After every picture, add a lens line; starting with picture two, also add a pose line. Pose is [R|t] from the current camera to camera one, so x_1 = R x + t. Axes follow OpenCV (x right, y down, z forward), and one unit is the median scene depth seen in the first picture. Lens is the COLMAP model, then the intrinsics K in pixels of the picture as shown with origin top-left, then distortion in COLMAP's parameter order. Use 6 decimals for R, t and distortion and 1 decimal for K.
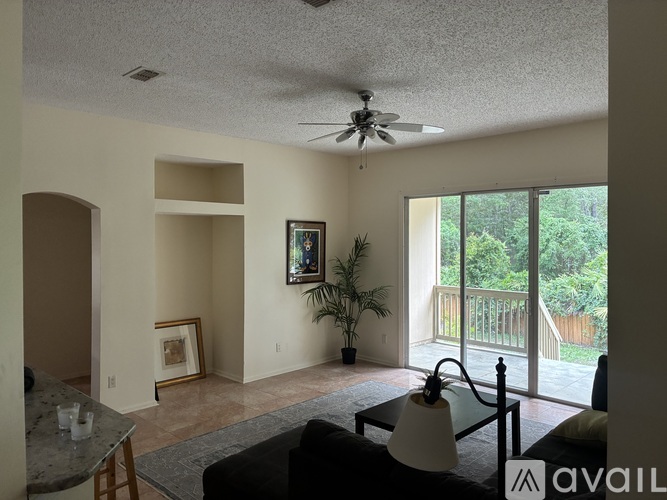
lens RADIAL K [[517.6, 0, 333.5], [0, 517.6, 250.0], [0, 0, 1]] dist [0.009108, -0.000341]
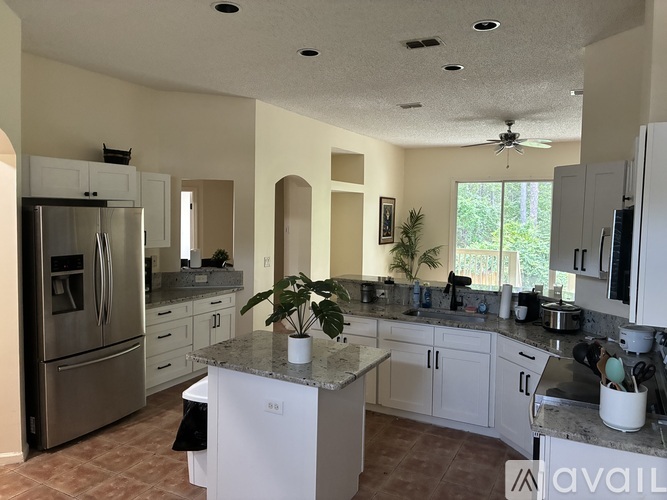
lens RADIAL K [[517.6, 0, 333.5], [0, 517.6, 250.0], [0, 0, 1]] dist [0.009108, -0.000341]
pose [[0.965385, -0.004184, 0.260795, -0.590876], [-0.009950, 0.998553, 0.052852, 0.011811], [-0.260639, -0.053617, 0.963946, -0.292361]]
